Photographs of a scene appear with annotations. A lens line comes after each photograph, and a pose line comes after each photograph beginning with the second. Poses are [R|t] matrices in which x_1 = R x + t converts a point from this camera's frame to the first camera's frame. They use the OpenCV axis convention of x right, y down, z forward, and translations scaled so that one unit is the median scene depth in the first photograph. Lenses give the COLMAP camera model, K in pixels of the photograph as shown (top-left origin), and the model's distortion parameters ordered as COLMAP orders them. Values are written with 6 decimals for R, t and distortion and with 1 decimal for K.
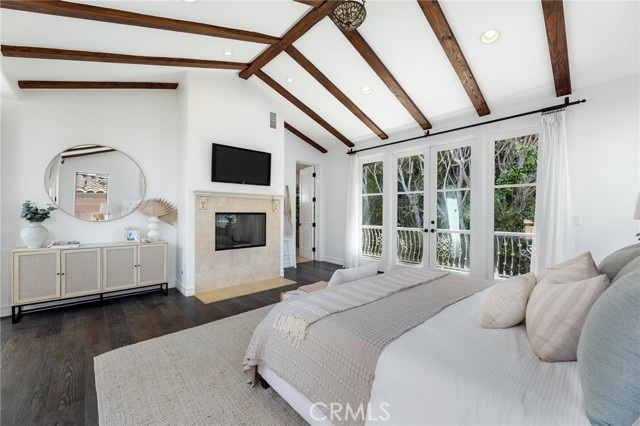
lens RADIAL K [[257.0, 0, 320.0], [0, 257.0, 213.0], [0, 0, 1]] dist [0.002361, 0.000424]
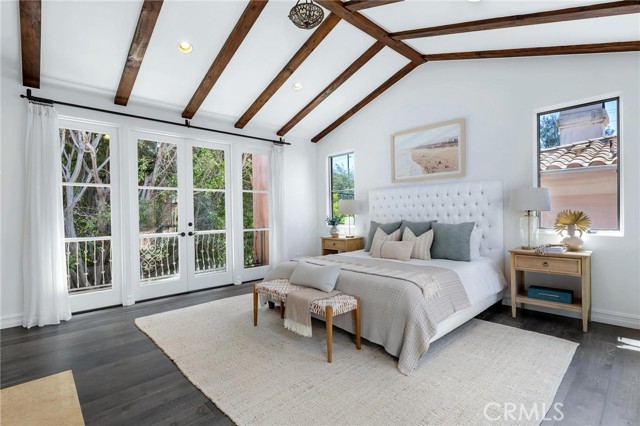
lens RADIAL K [[269.2, 0, 320.0], [0, 269.2, 213.0], [0, 0, 1]] dist [0.000055, -0.000081]
pose [[0.056074, -0.004517, 0.998416, -0.456486], [0.016884, 0.999851, 0.003575, 0.000999], [-0.998284, 0.016657, 0.056142, 0.483220]]
